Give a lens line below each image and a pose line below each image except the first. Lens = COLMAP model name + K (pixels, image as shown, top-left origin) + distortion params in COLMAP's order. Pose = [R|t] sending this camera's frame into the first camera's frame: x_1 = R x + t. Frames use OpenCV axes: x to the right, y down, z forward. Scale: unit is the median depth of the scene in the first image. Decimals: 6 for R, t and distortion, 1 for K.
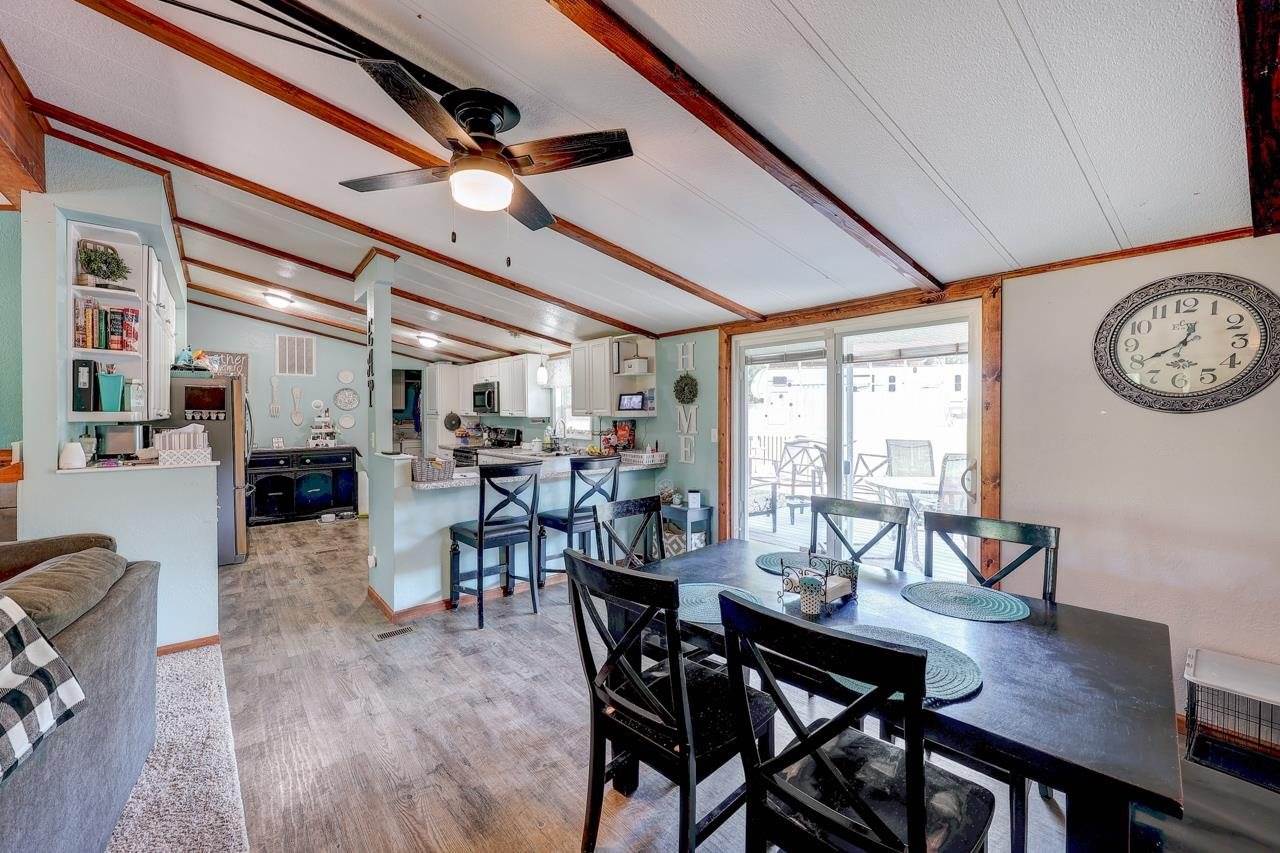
lens RADIAL K [[514.2, 0, 651.2], [0, 514.2, 422.6], [0, 0, 1]] dist [-0.001458, 0.000346]
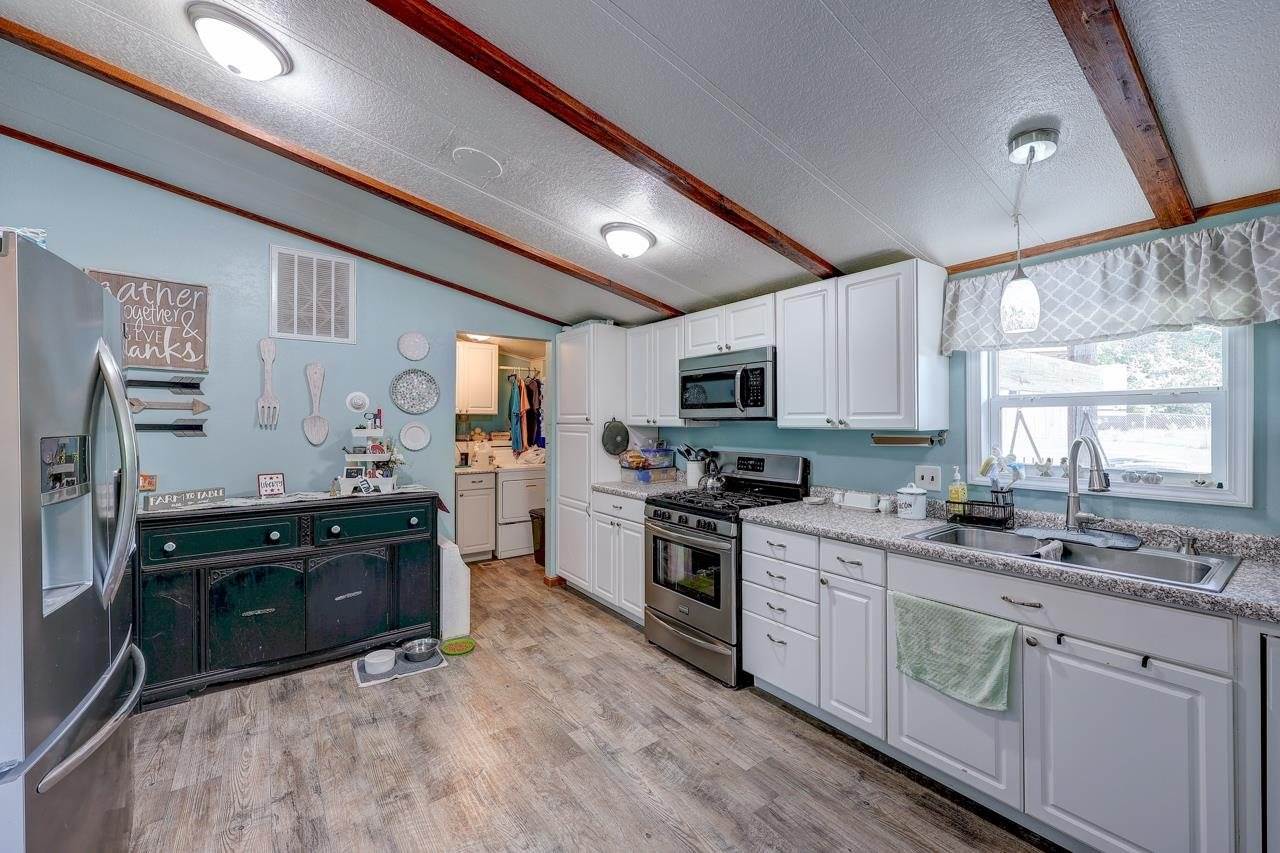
lens RADIAL K [[514.2, 0, 649.9], [0, 514.2, 423.3], [0, 0, 1]] dist [-0.001458, 0.000346]
pose [[0.998777, 0.001784, -0.049418, -0.356941], [-0.002563, 0.999873, -0.015714, -0.008627], [0.049383, 0.015822, 0.998655, 0.540404]]
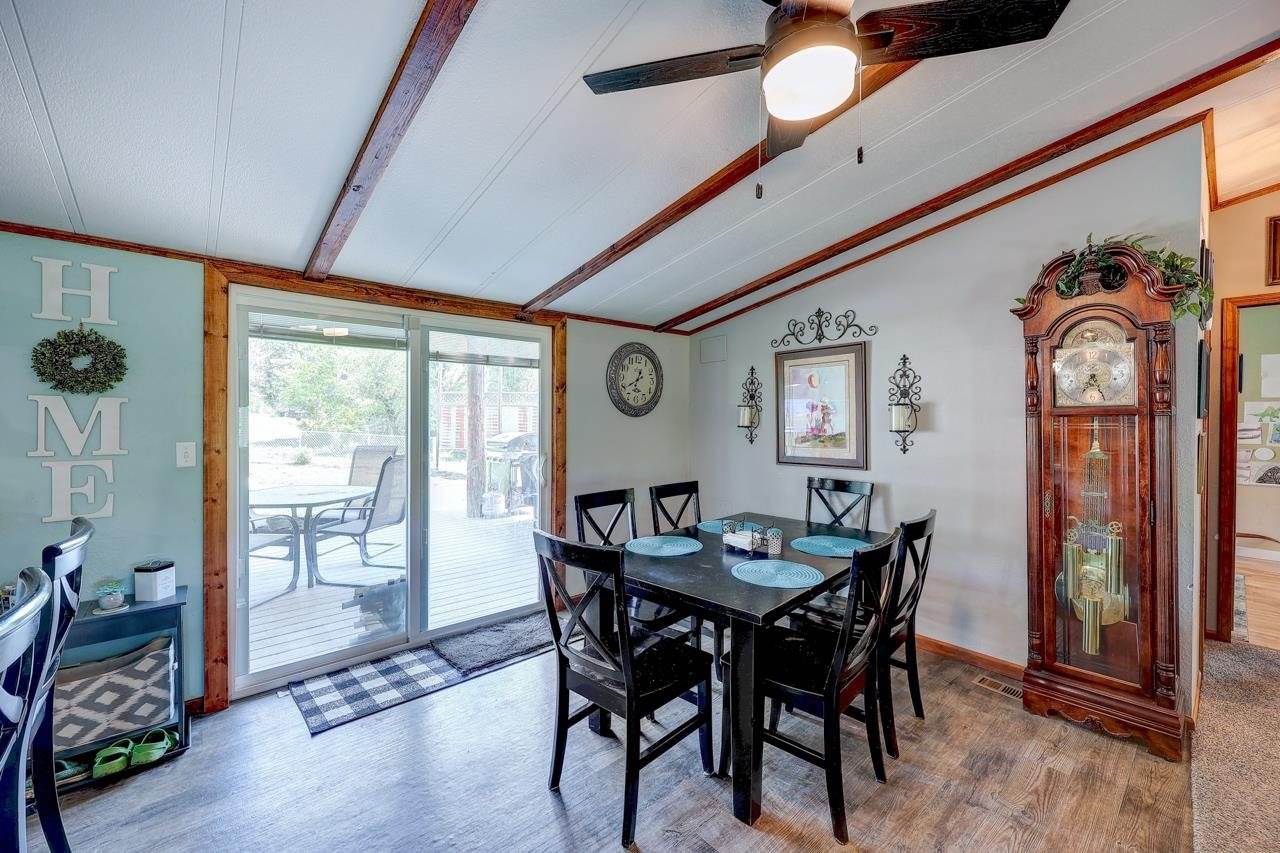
lens RADIAL K [[514.2, 0, 647.9], [0, 514.2, 419.7], [0, 0, 1]] dist [-0.001458, 0.000346]
pose [[-0.024187, -0.003539, 0.999701, -1.122204], [0.014038, 0.999894, 0.003880, -0.019370], [-0.999609, 0.014128, -0.024135, 1.345571]]
